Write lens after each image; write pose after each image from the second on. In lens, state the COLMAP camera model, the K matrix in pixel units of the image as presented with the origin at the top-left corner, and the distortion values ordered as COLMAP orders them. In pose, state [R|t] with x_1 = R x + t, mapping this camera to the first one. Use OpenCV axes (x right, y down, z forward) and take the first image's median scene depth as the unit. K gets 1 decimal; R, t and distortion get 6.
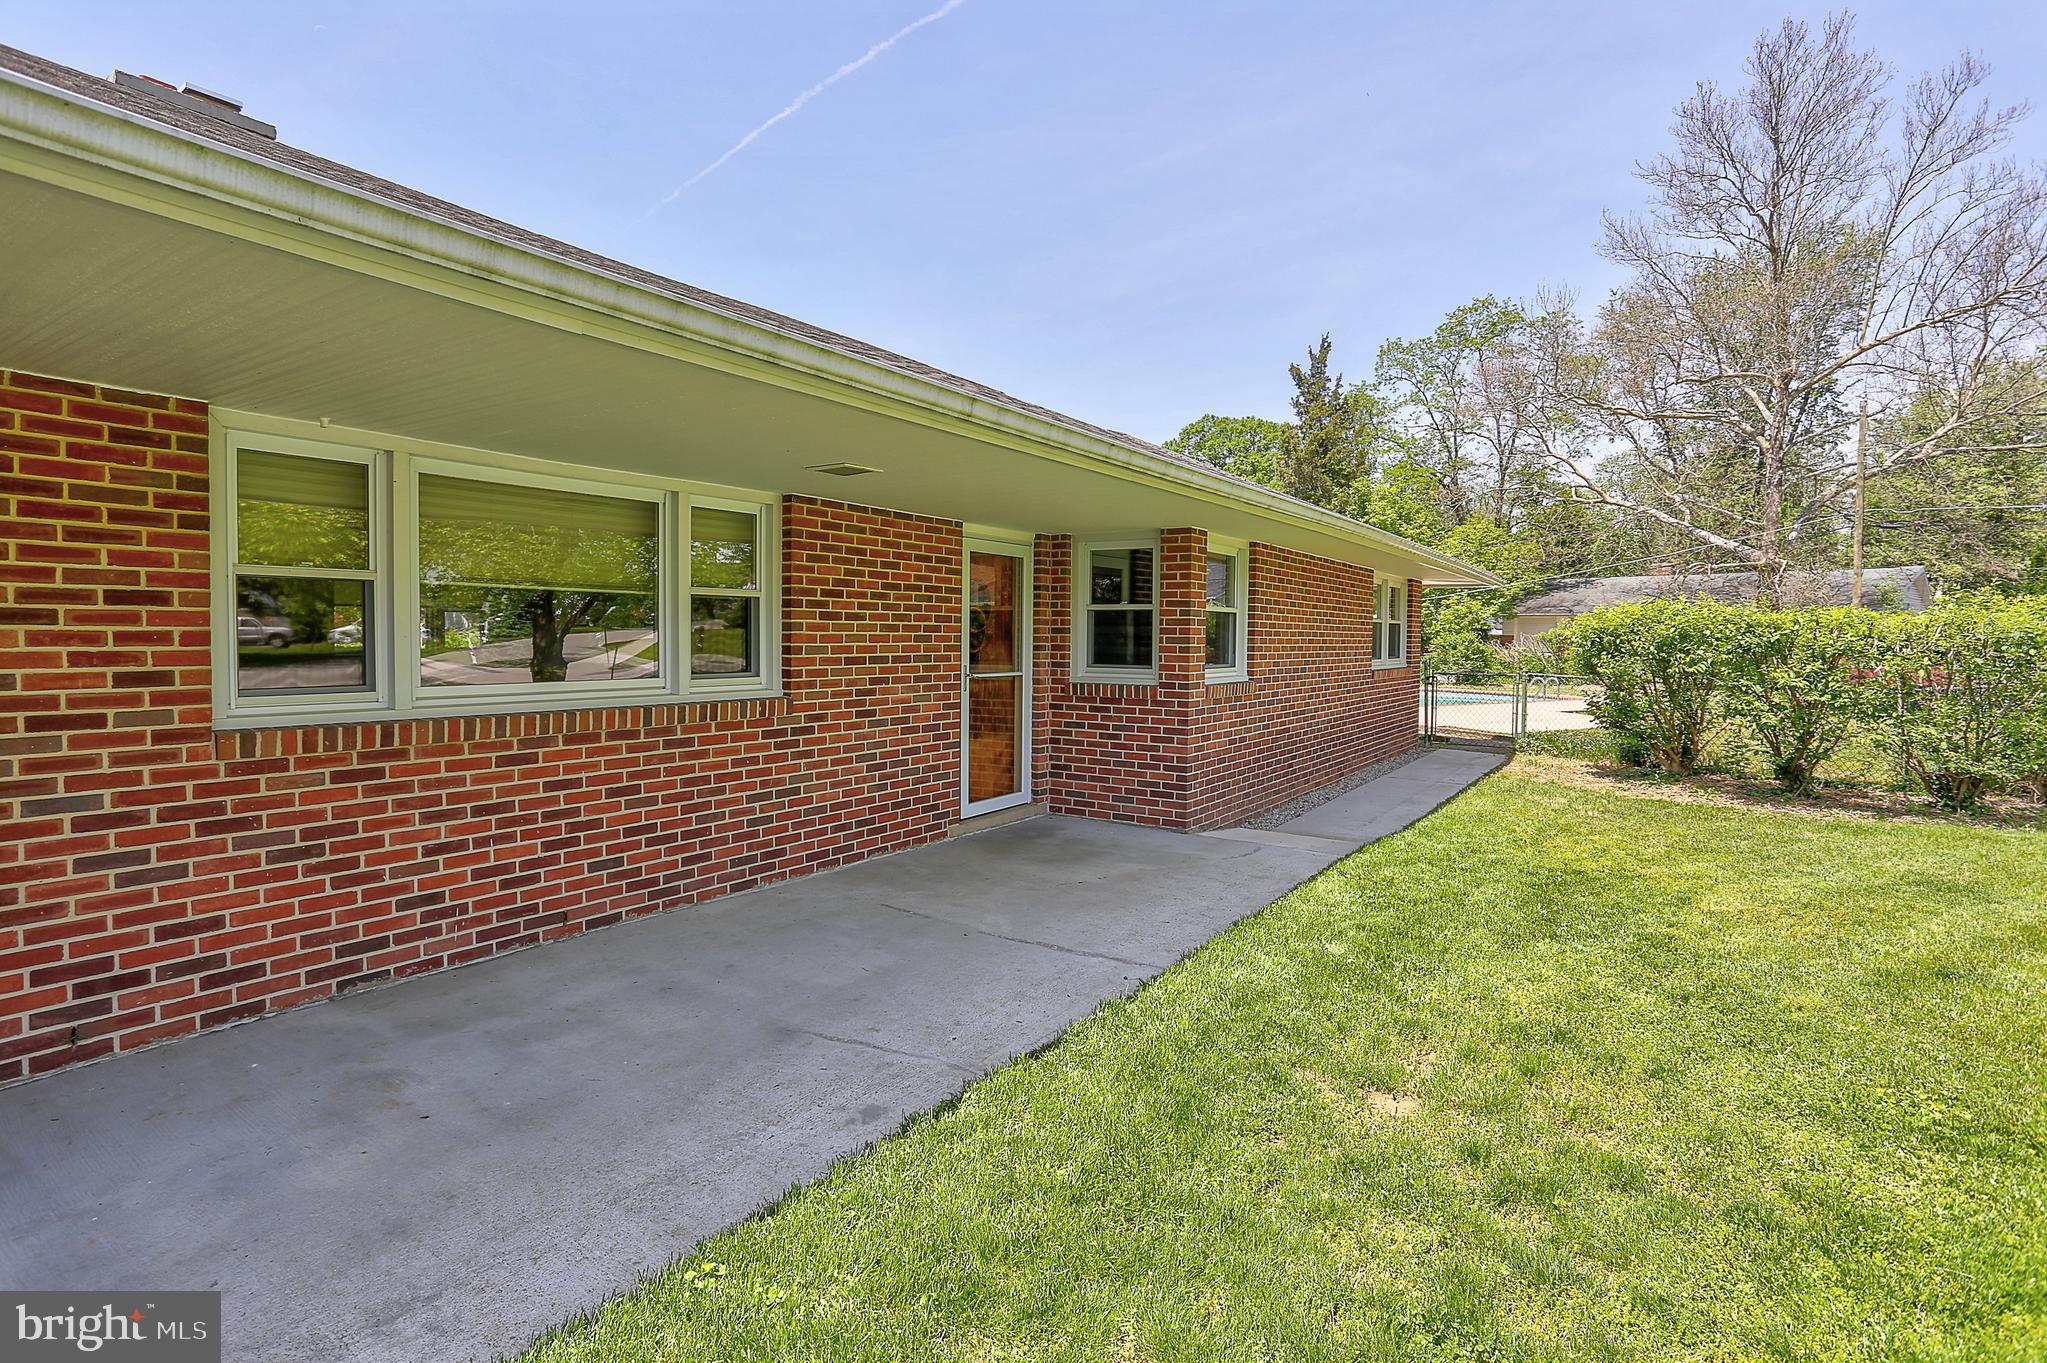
lens RADIAL K [[1008.8, 0, 1063.8], [0, 1008.8, 629.3], [0, 0, 1]] dist [-0.017077, 0.004965]
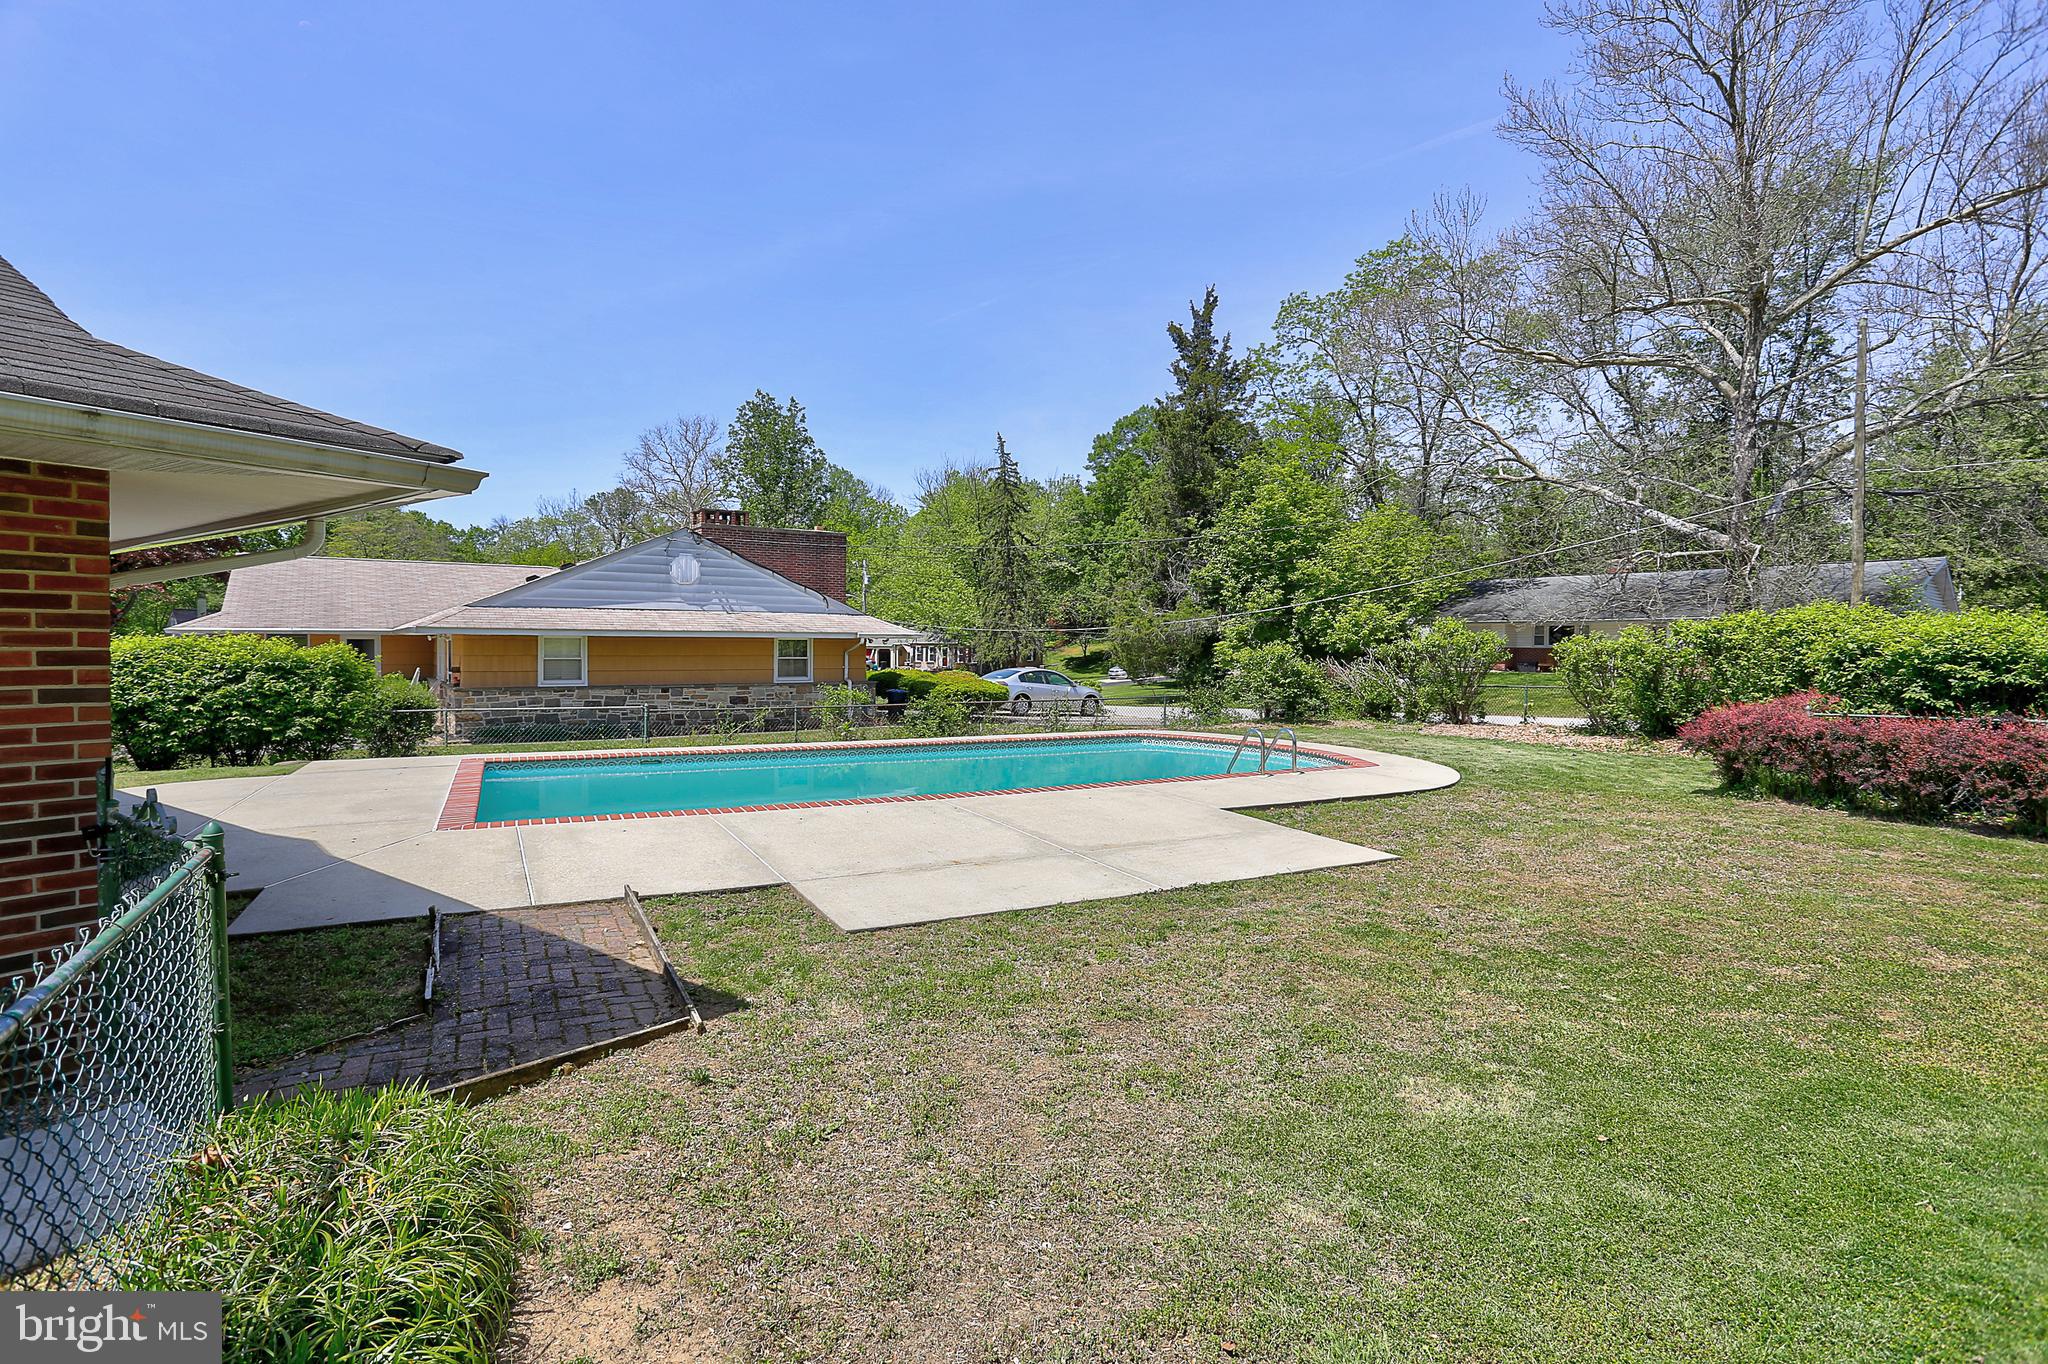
lens RADIAL K [[1009.3, 0, 1039.1], [0, 1009.3, 628.1], [0, 0, 1]] dist [-0.017077, 0.004965]
pose [[0.999795, -0.003653, -0.019927, 0.133414], [0.003442, 0.999938, -0.010586, -0.001449], [0.019964, 0.010515, 0.999745, 0.164100]]
